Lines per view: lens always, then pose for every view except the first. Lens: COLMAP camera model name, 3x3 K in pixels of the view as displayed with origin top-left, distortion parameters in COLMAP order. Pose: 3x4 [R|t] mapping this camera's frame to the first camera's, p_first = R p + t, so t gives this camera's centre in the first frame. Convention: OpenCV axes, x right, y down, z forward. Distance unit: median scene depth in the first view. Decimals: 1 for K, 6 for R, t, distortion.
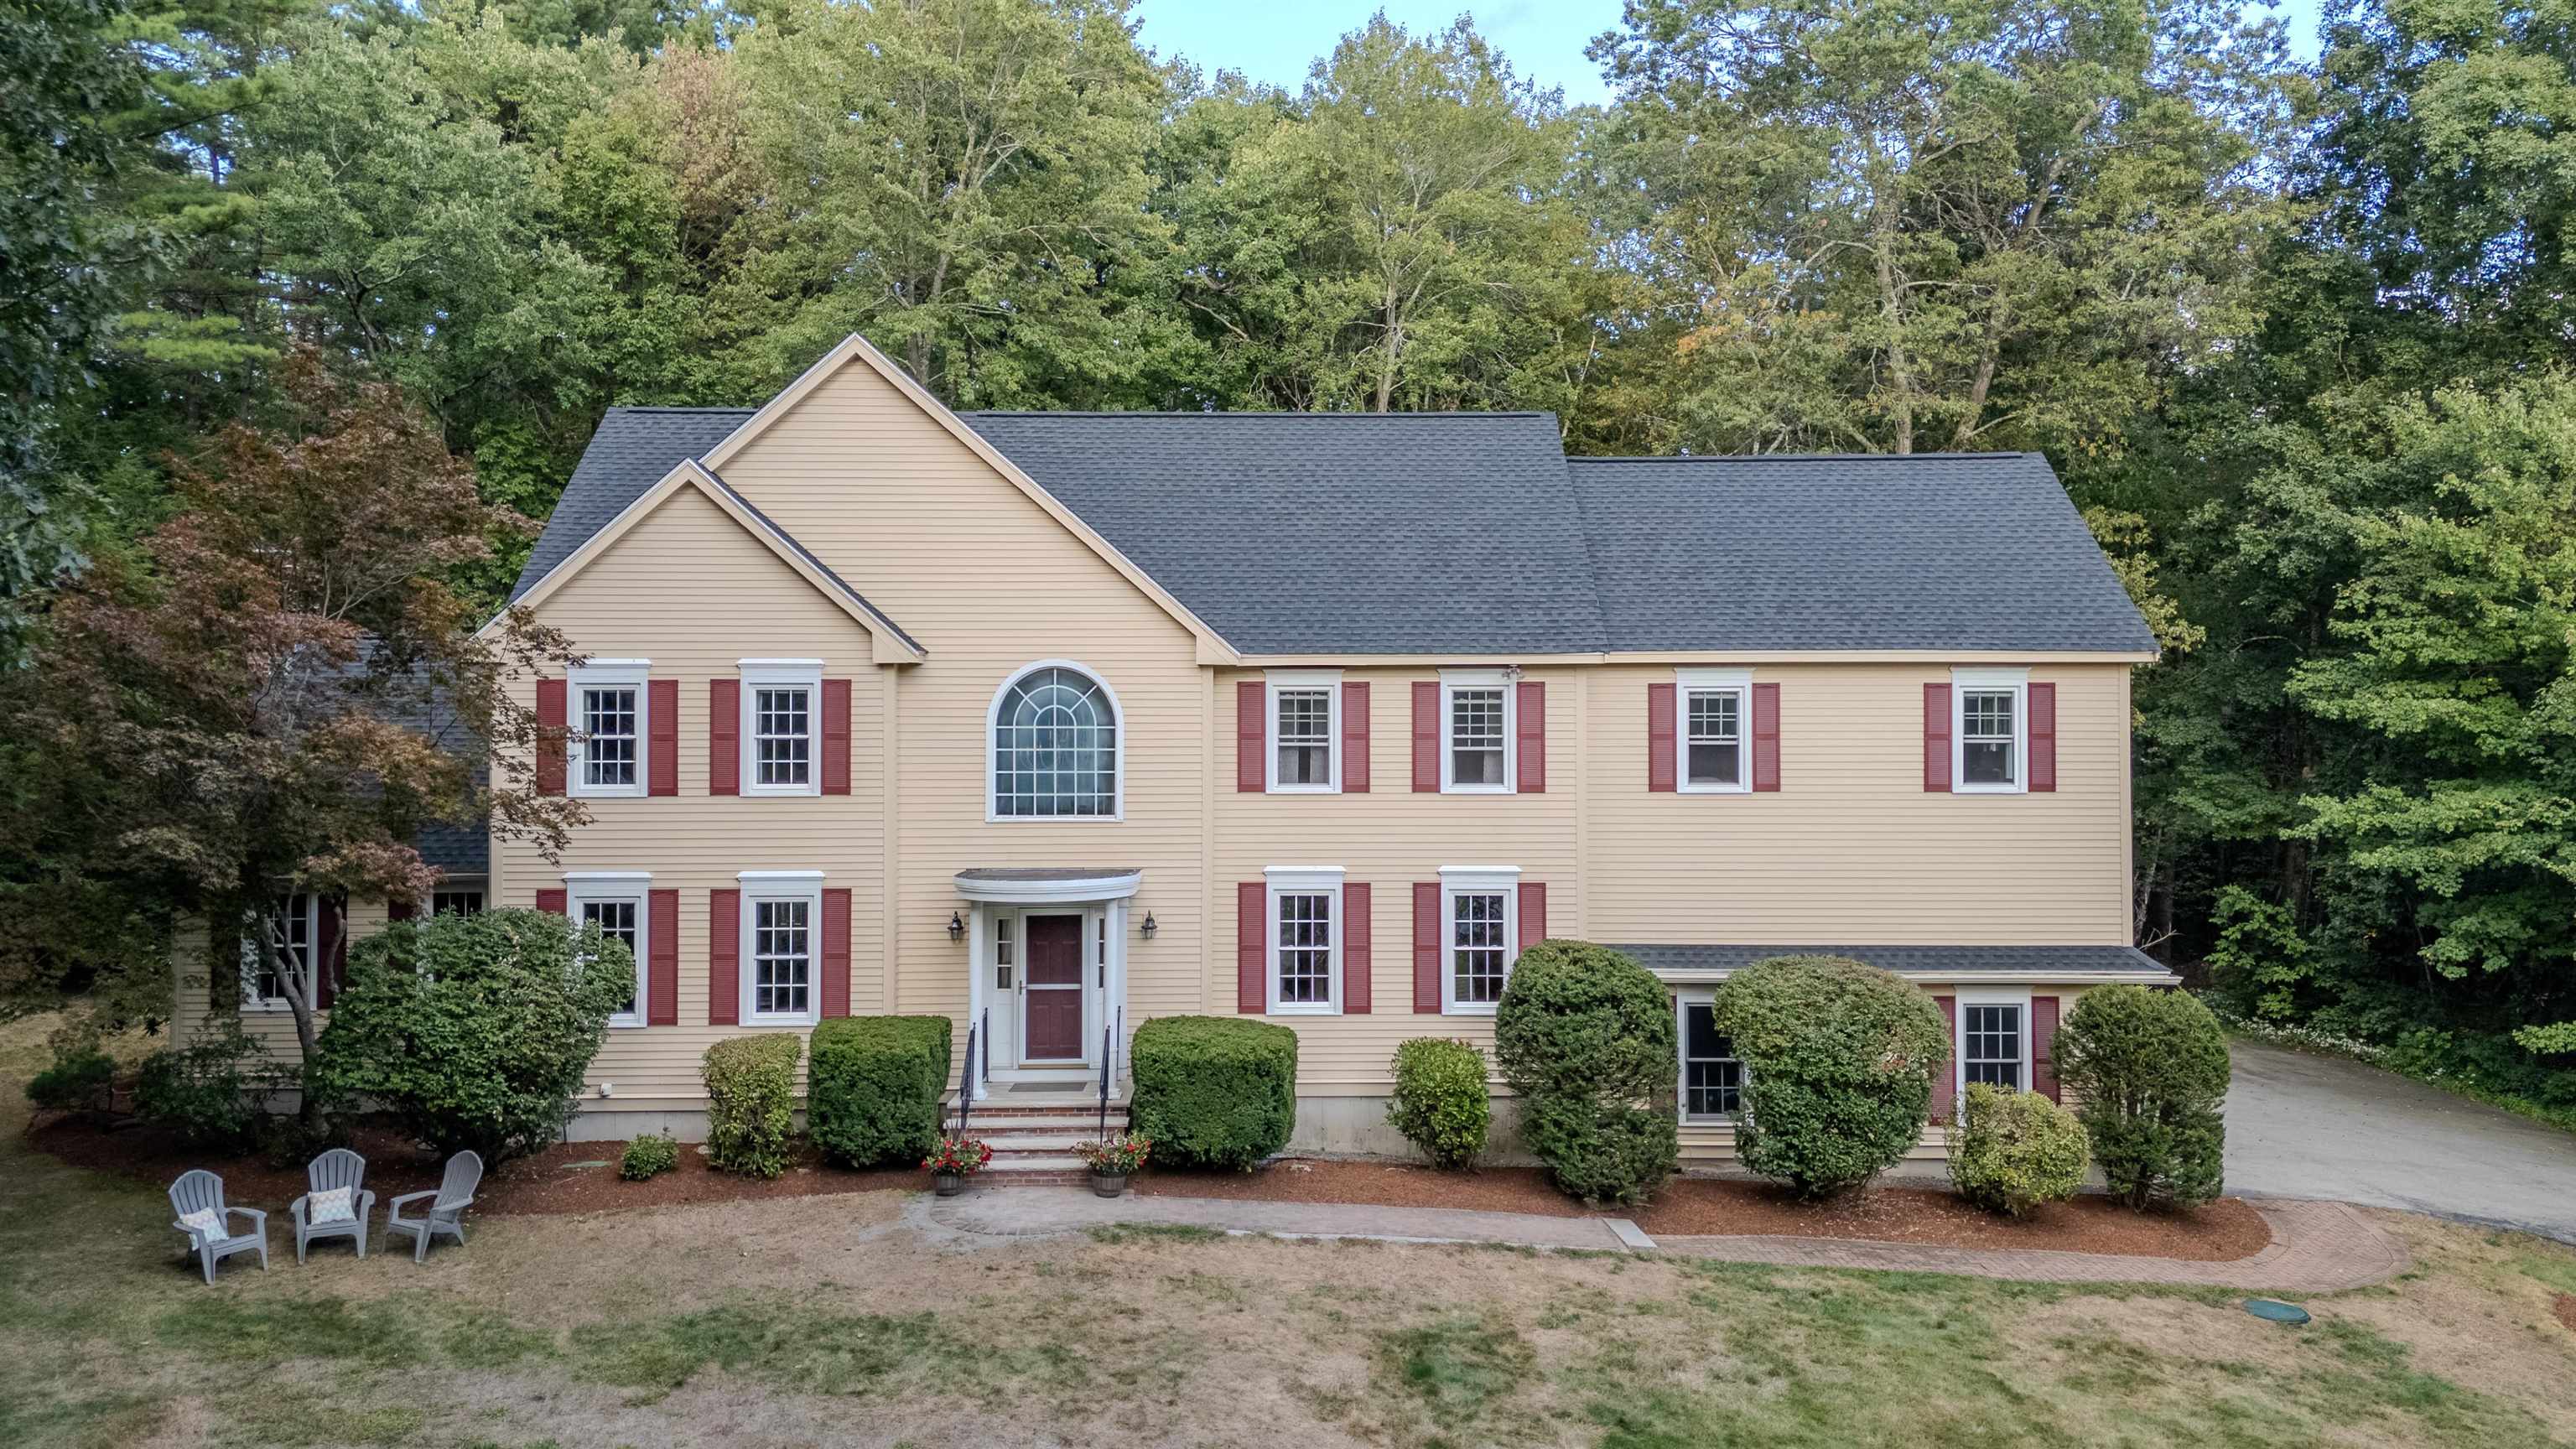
lens RADIAL K [[1926.5, 0, 1269.9], [0, 1926.5, 707.2], [0, 0, 1]] dist [0.024282, -0.003664]
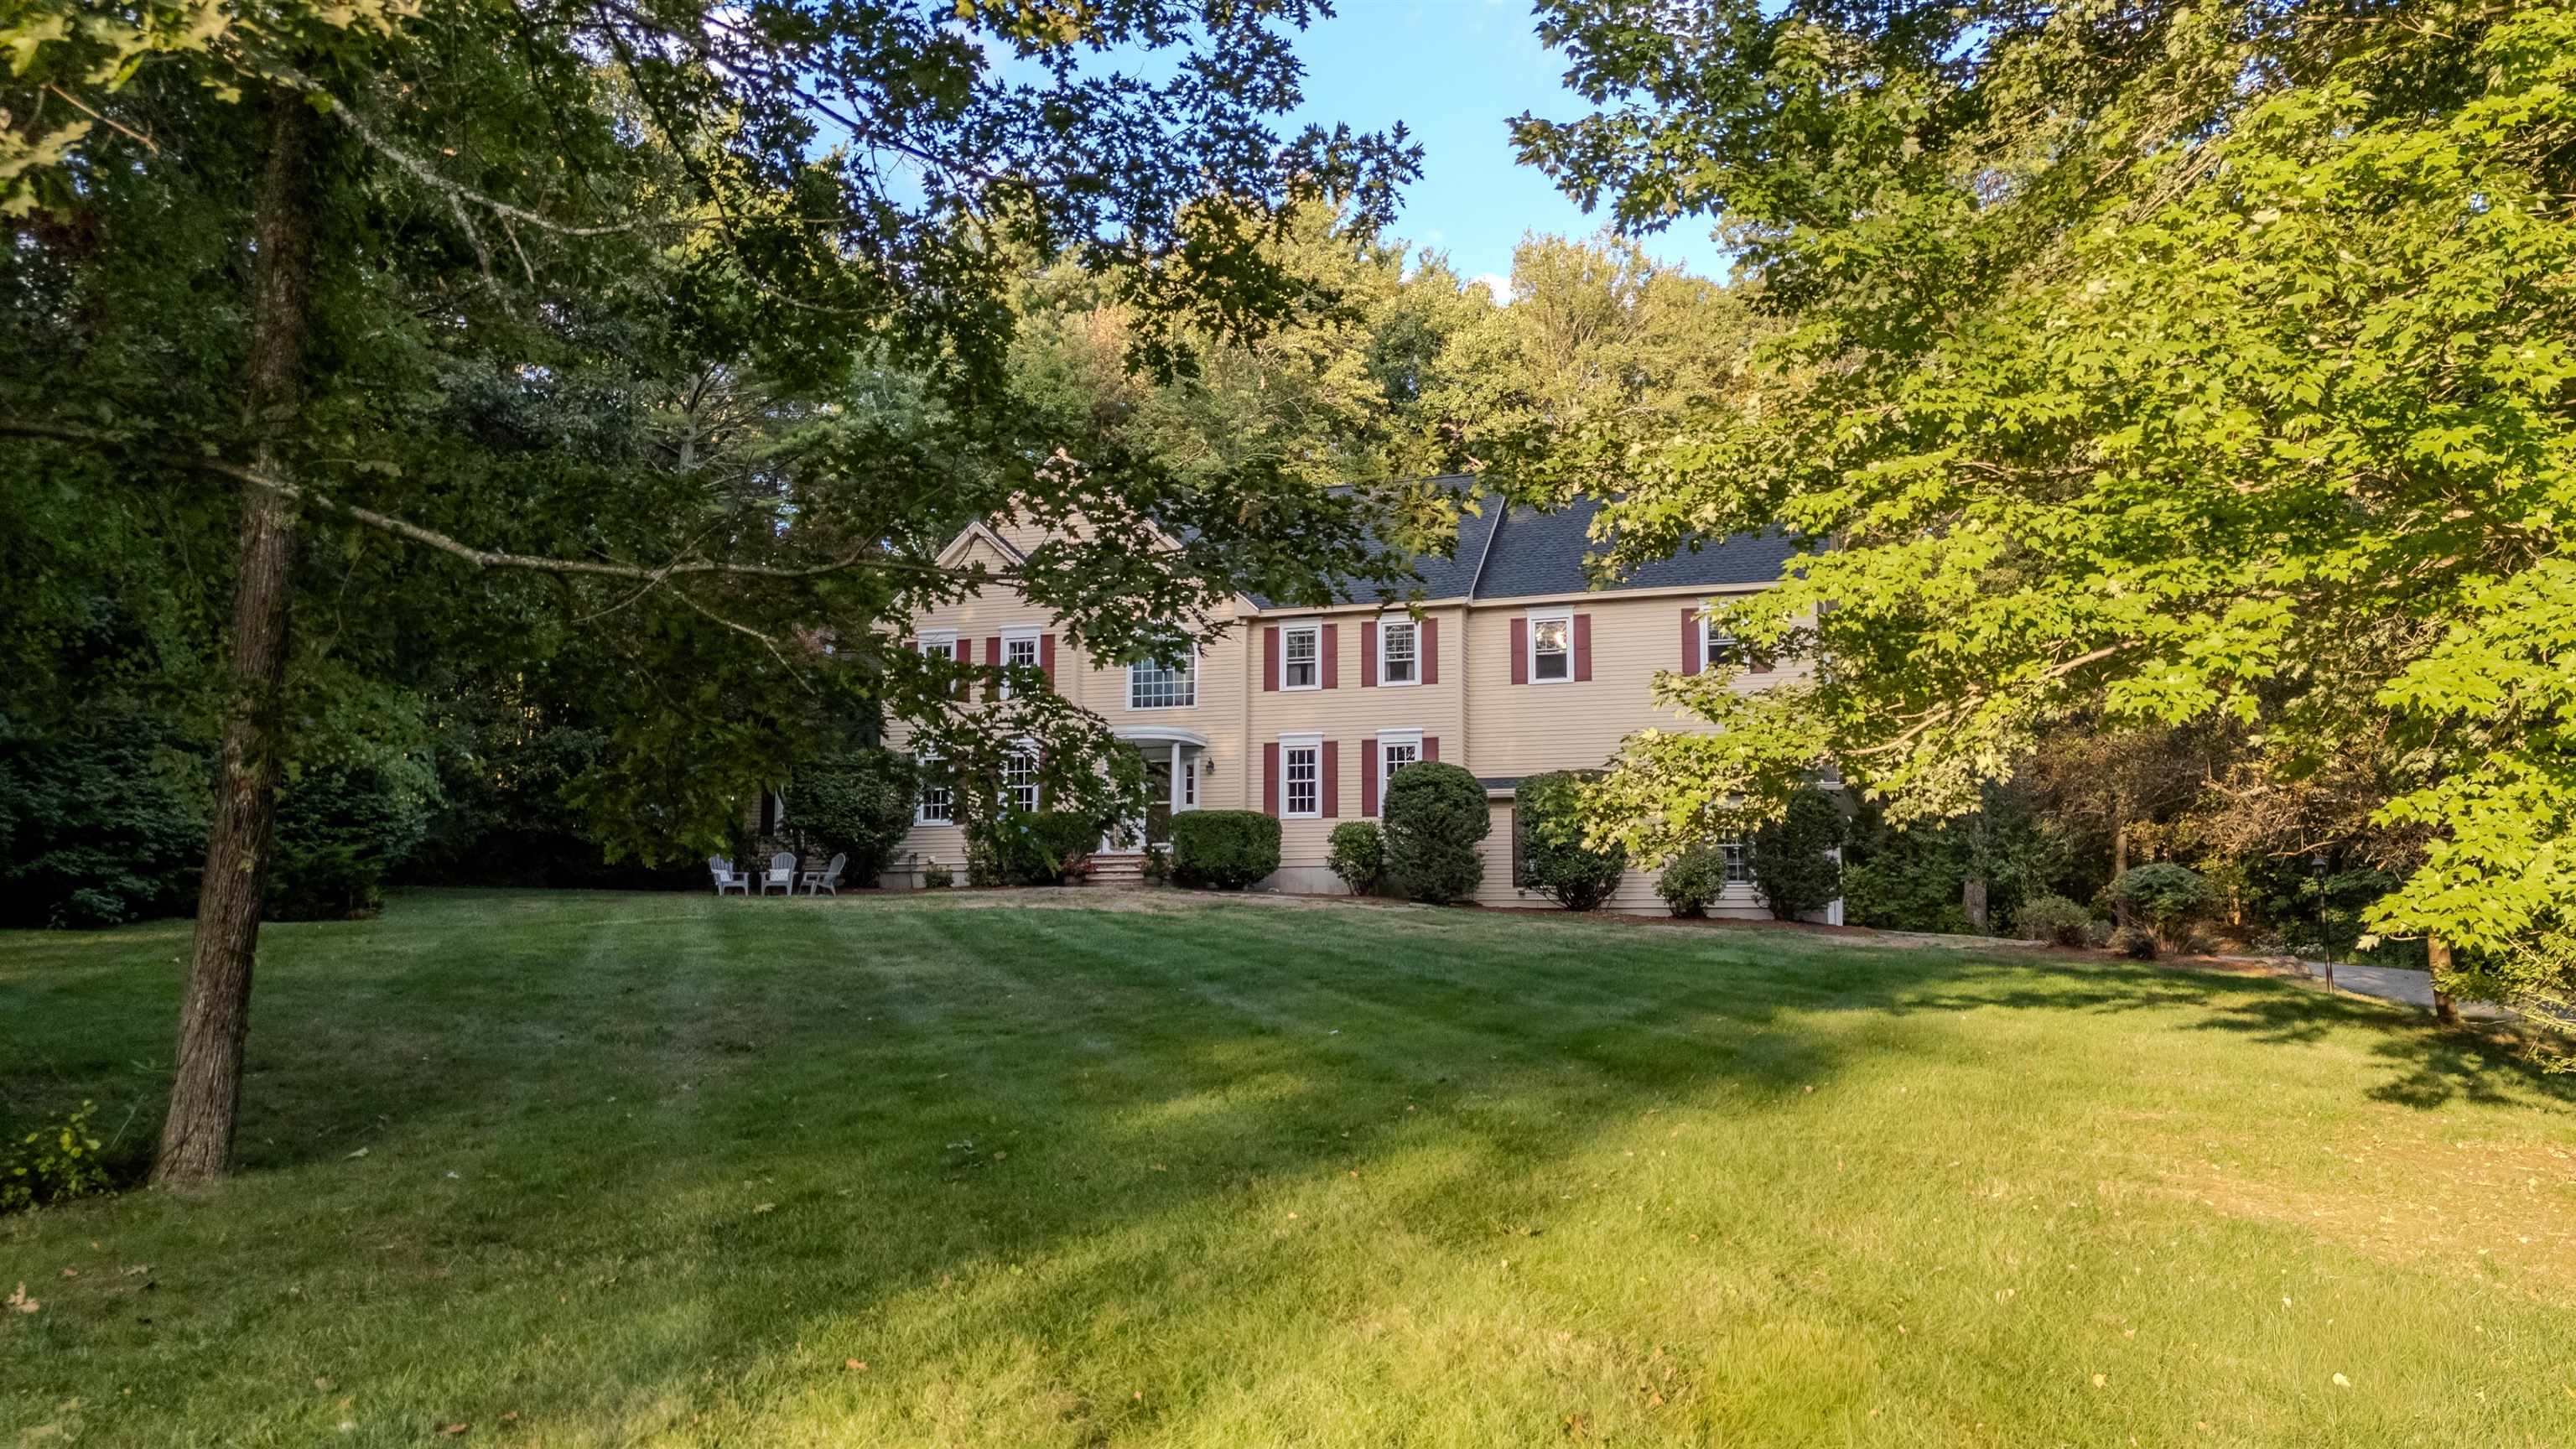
lens RADIAL K [[1926.5, 0, 1271.9], [0, 1926.5, 726.1], [0, 0, 1]] dist [0.024282, -0.003664]
pose [[0.937316, -0.034825, -0.346736, 0.586475], [0.005818, 0.996419, -0.084350, 0.220708], [0.348432, 0.077045, 0.934162, -0.606459]]
